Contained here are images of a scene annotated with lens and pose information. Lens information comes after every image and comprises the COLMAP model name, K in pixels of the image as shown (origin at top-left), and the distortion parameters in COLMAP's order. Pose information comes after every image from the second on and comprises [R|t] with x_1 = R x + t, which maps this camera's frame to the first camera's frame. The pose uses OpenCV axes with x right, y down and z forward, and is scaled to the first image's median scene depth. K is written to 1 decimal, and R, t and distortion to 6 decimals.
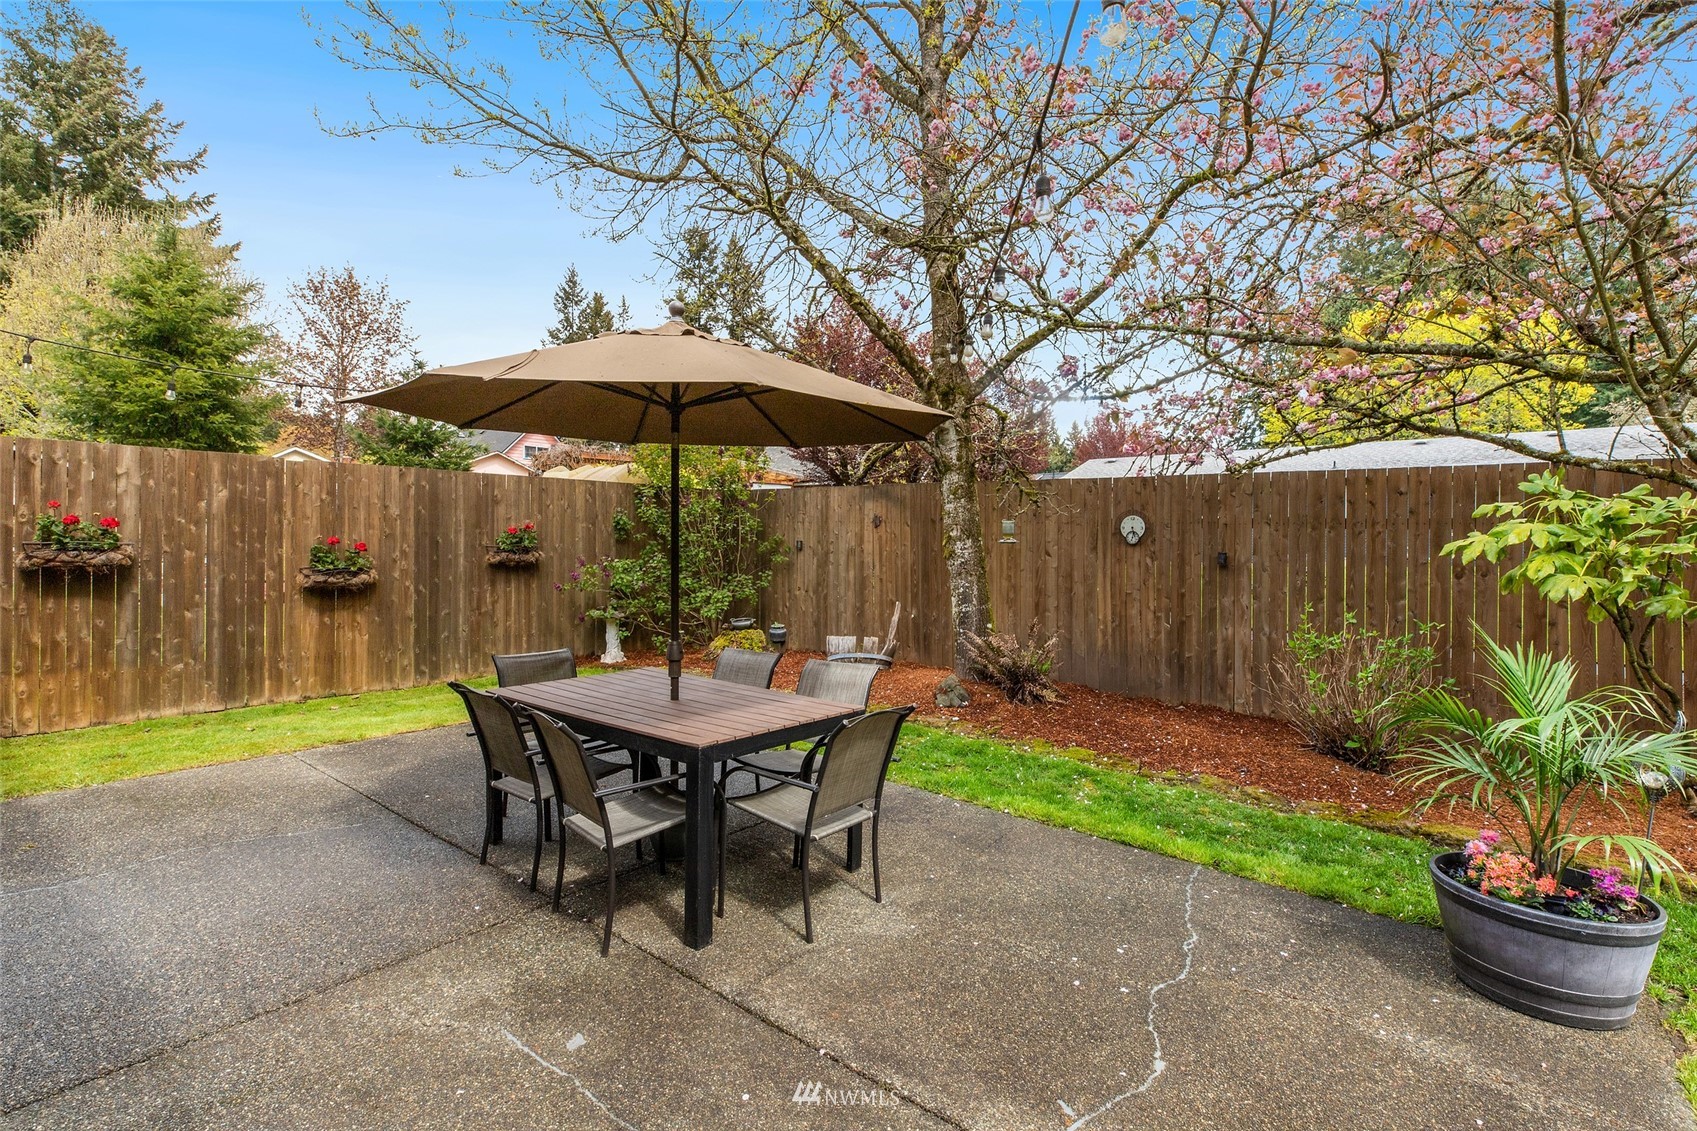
lens RADIAL K [[774.0, 0, 845.3], [0, 774.0, 557.7], [0, 0, 1]] dist [0.004708, -0.000647]
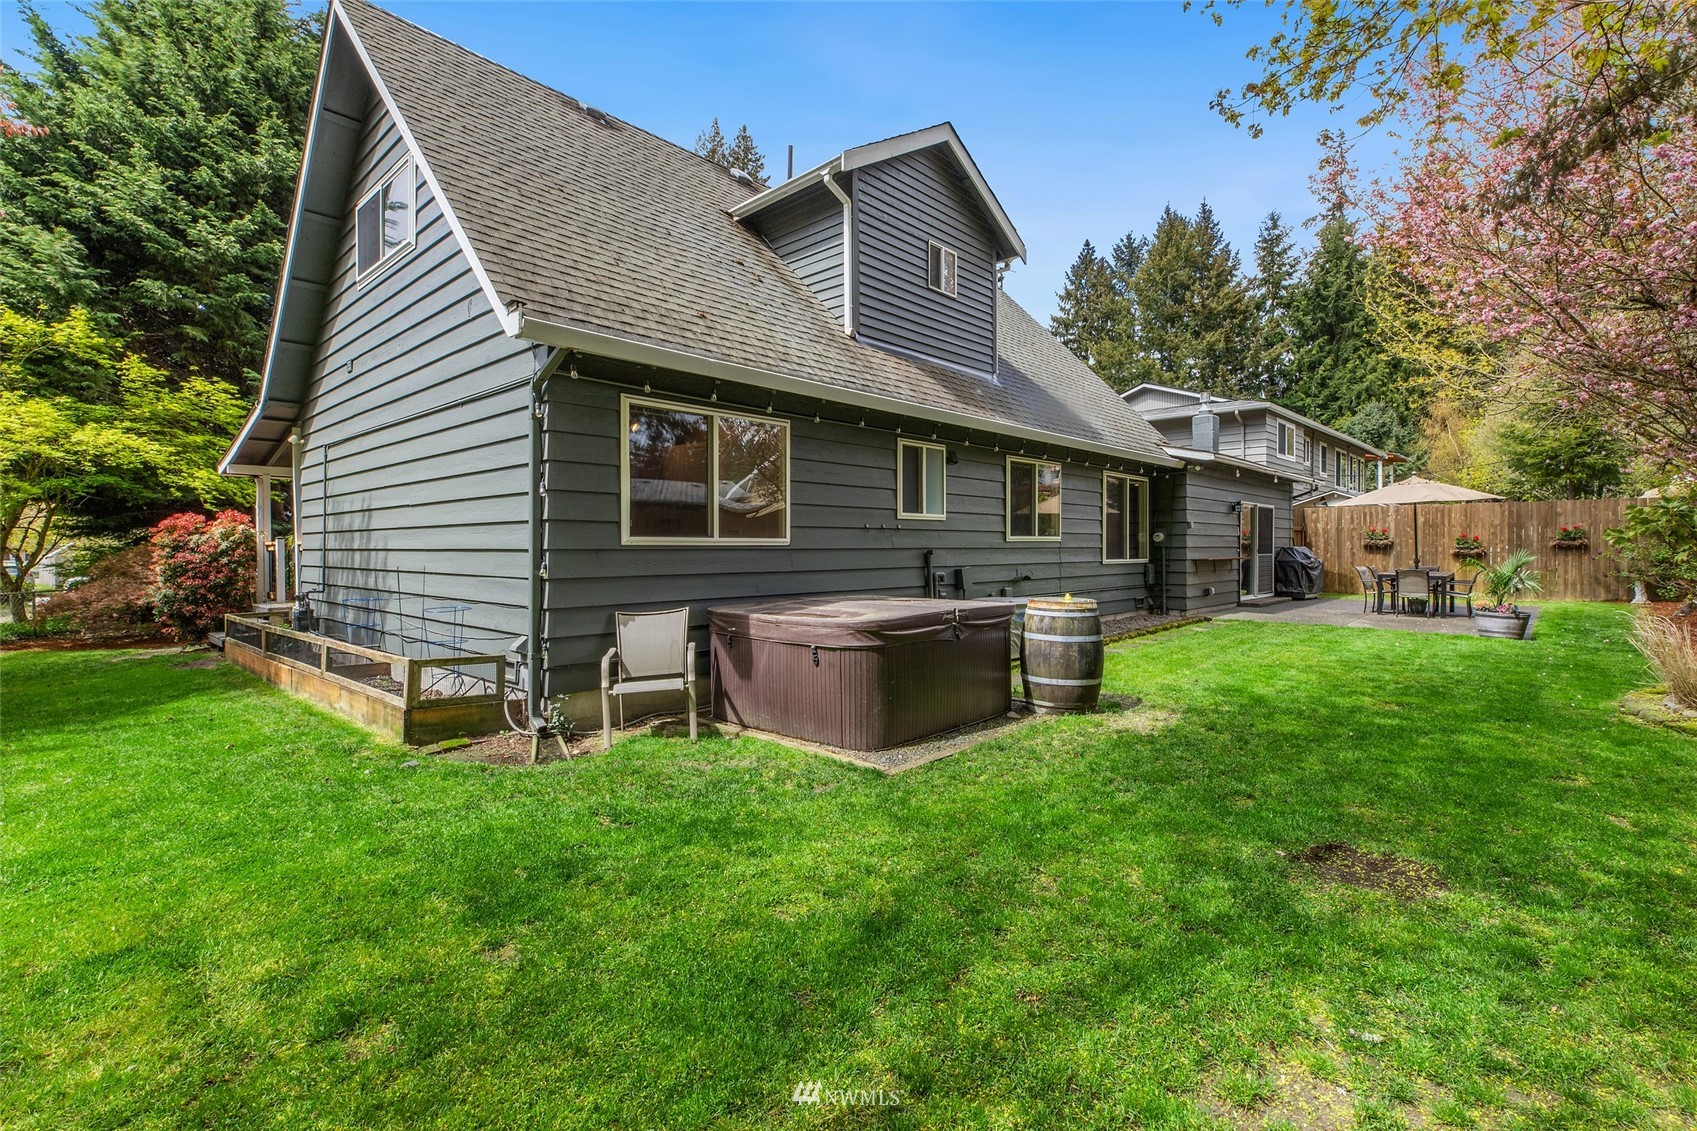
lens RADIAL K [[774.0, 0, 863.9], [0, 774.0, 547.4], [0, 0, 1]] dist [0.004708, -0.000647]
pose [[-0.063534, -0.003231, -0.997974, 2.361352], [-0.014154, 0.999897, -0.002336, 0.060245], [0.997879, 0.013977, -0.063573, -0.933988]]
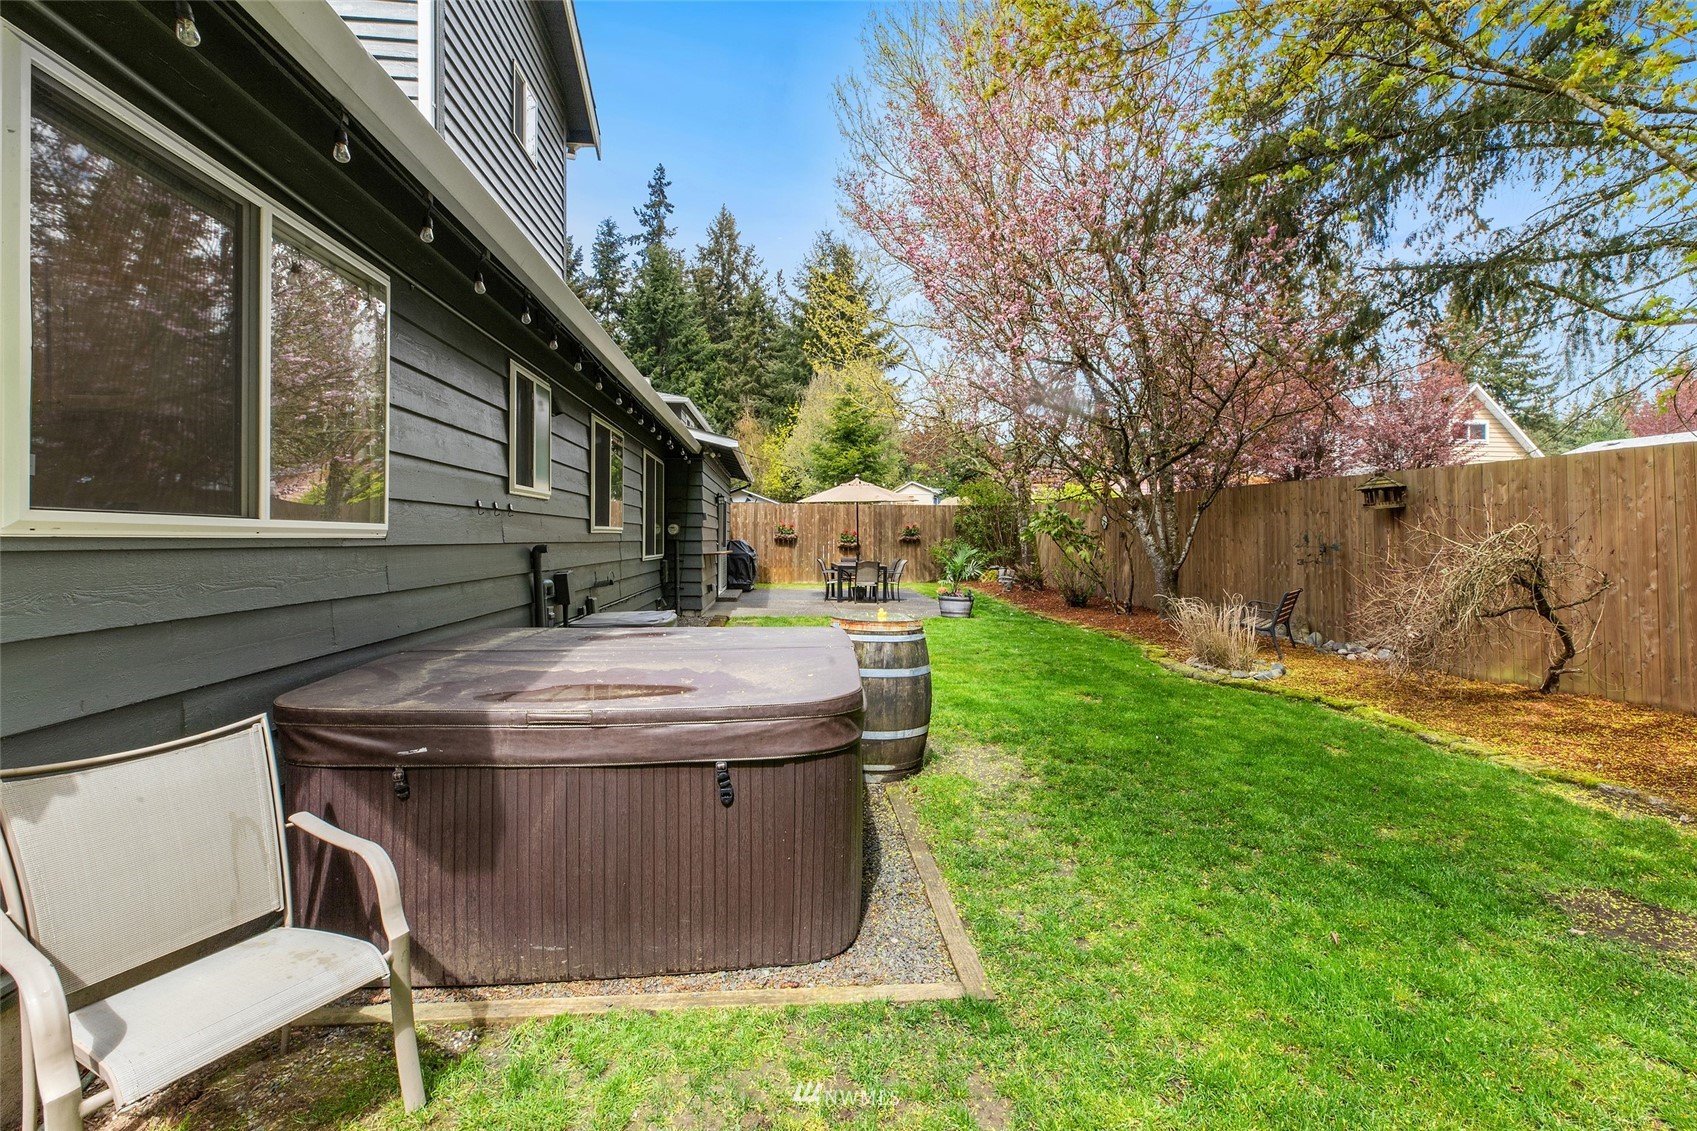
lens RADIAL K [[774.0, 0, 841.7], [0, 774.0, 539.9], [0, 0, 1]] dist [0.004708, -0.000647]
pose [[0.695484, 0.000286, -0.718541, 1.770473], [-0.013383, 0.999832, -0.012556, 0.059868], [0.718417, 0.018349, 0.695371, -1.311022]]
